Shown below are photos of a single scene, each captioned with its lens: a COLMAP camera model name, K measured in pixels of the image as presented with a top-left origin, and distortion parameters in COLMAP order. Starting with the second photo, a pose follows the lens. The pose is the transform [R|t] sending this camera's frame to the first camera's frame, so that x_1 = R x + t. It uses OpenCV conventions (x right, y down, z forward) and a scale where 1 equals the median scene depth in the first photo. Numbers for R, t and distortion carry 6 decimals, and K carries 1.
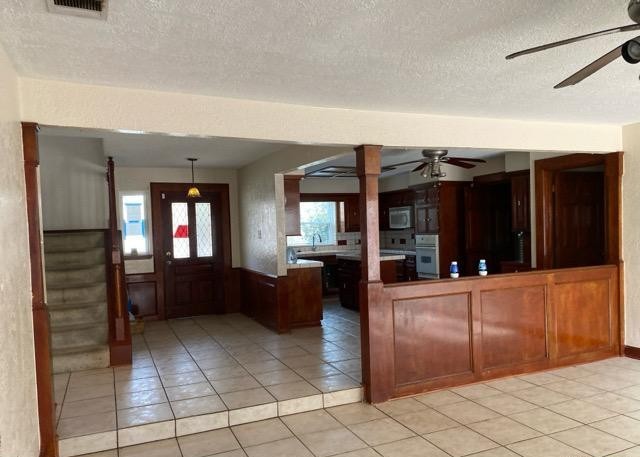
lens RADIAL K [[488.3, 0, 318.6], [0, 488.3, 248.4], [0, 0, 1]] dist [0.000456, -0.014113]
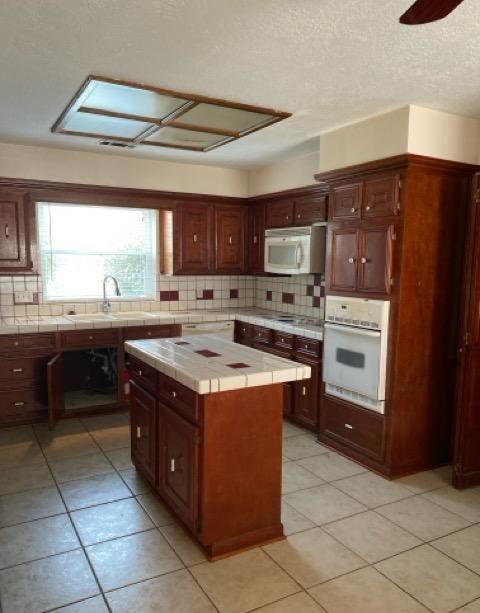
lens RADIAL K [[492.1, 0, 240.0], [0, 492.1, 306.5], [0, 0, 1]] dist [0.000771, -0.000003]
pose [[0.993830, 0.037737, 0.104293, 0.129435], [-0.043540, 0.997595, 0.053939, -0.058377], [-0.102006, -0.058147, 0.993083, 0.926054]]
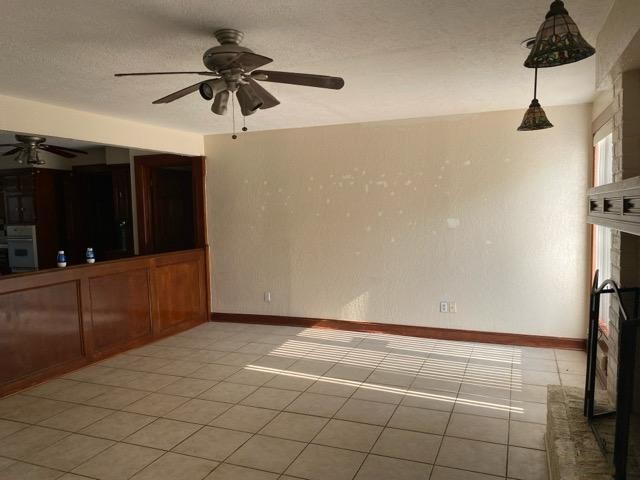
lens RADIAL K [[494.3, 0, 320.0], [0, 494.3, 240.0], [0, 0, 1]] dist [0.002595, 0.001969]
pose [[0.712216, -0.028137, 0.701397, -0.047127], [0.027763, 0.999544, 0.011906, 0.005998], [-0.701411, 0.010993, 0.712672, -0.085230]]
